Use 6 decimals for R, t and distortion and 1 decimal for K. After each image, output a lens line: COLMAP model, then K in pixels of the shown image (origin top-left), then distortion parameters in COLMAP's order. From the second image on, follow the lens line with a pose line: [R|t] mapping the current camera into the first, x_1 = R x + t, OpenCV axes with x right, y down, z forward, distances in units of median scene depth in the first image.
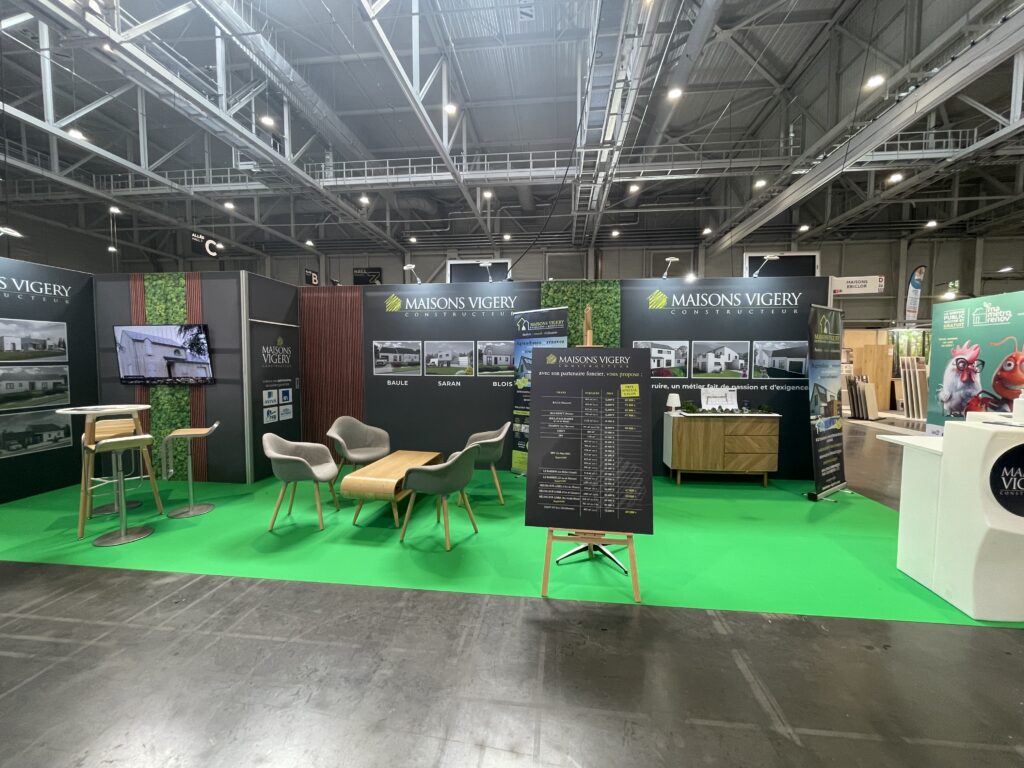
lens RADIAL K [[411.4, 0, 514.5], [0, 411.4, 383.3], [0, 0, 1]] dist [-0.002521, 0.000168]
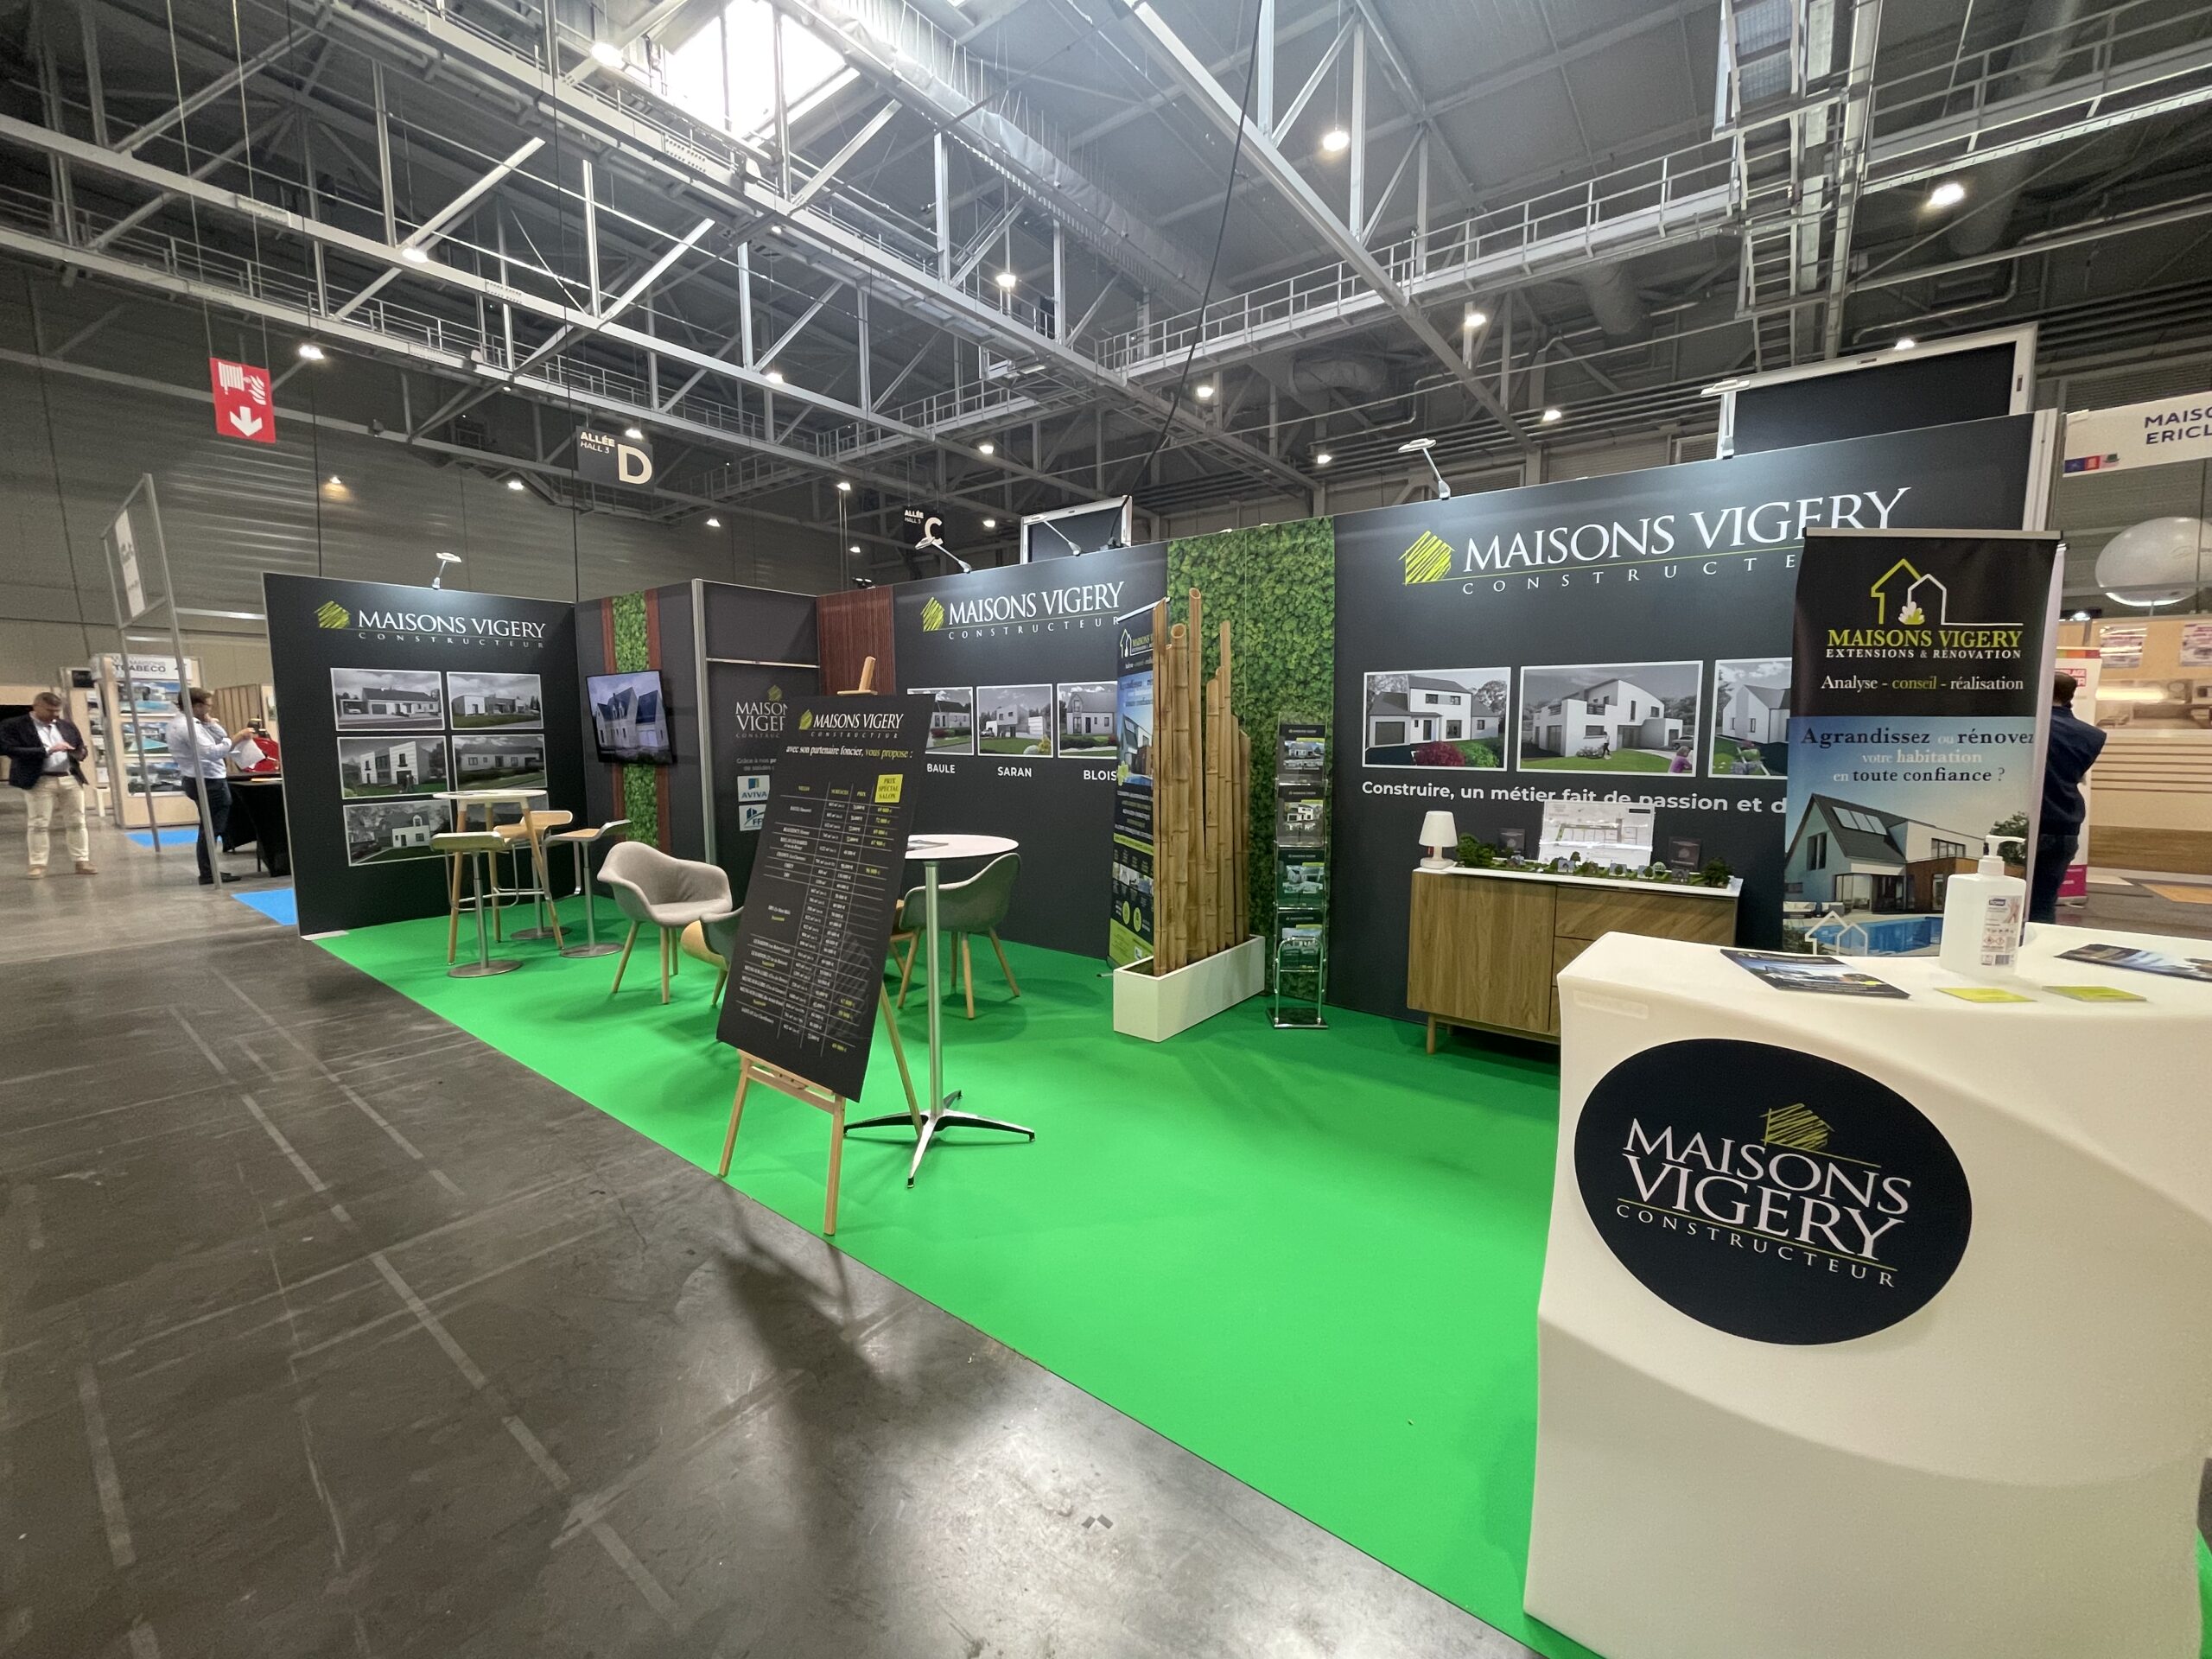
lens RADIAL K [[888.6, 0, 1111.5], [0, 888.6, 827.9], [0, 0, 1]] dist [-0.002521, 0.000168]
pose [[0.857495, 0.054615, -0.511586, 0.492781], [-0.024650, 0.997569, 0.065179, -0.004522], [0.513902, -0.043280, 0.856757, 0.141747]]
